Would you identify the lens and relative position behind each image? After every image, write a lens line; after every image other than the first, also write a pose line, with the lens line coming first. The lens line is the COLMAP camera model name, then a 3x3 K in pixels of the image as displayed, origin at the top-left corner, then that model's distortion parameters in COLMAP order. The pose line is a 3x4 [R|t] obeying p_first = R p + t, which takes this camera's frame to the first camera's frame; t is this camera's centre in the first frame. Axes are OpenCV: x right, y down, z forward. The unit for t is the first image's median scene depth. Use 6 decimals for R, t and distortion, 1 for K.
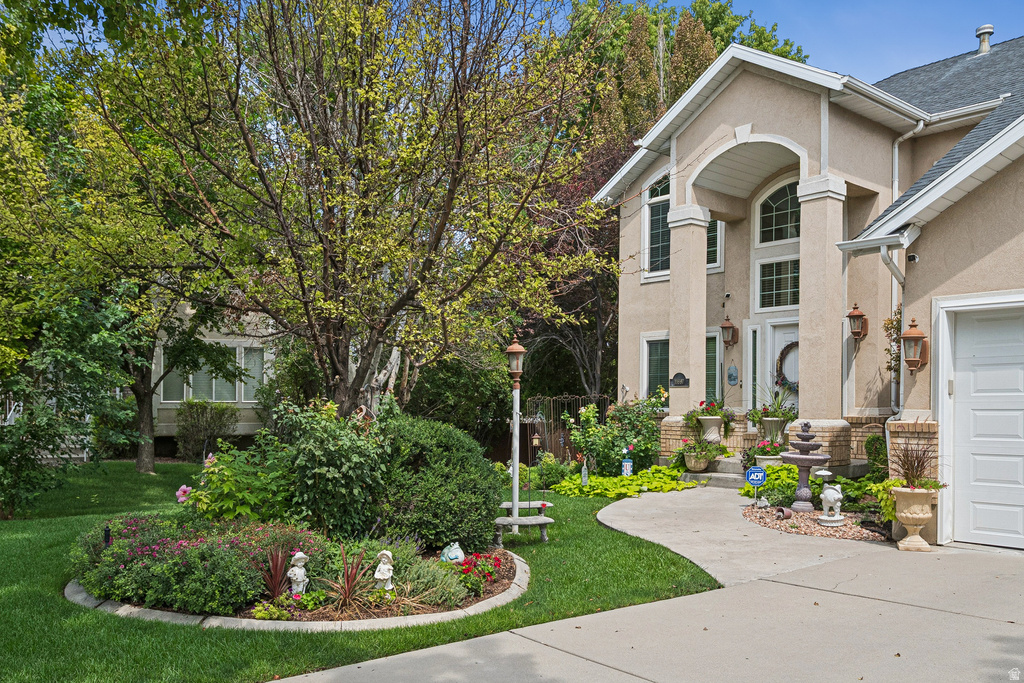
lens RADIAL K [[863.9, 0, 512.0], [0, 863.9, 341.5], [0, 0, 1]] dist [-0.001942, -0.000450]
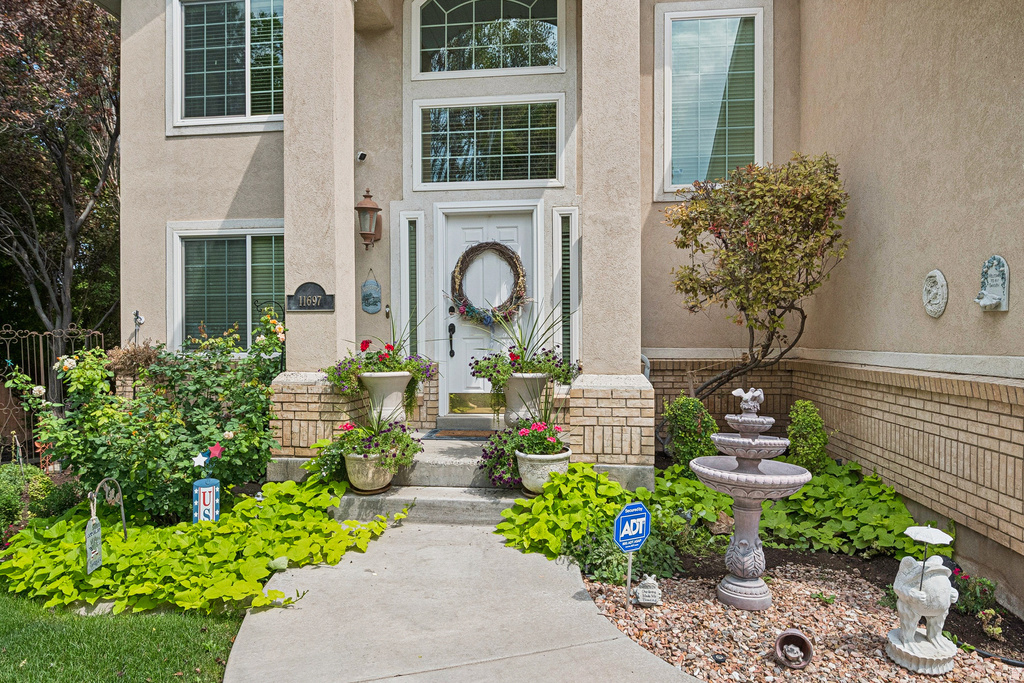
lens RADIAL K [[667.2, 0, 512.1], [0, 667.2, 358.6], [0, 0, 1]] dist [-0.004128, -0.003483]
pose [[0.744855, -0.021662, 0.666875, 0.027839], [-0.042906, 0.995849, 0.080272, 0.043299], [-0.665846, -0.088404, 0.740834, 0.636047]]
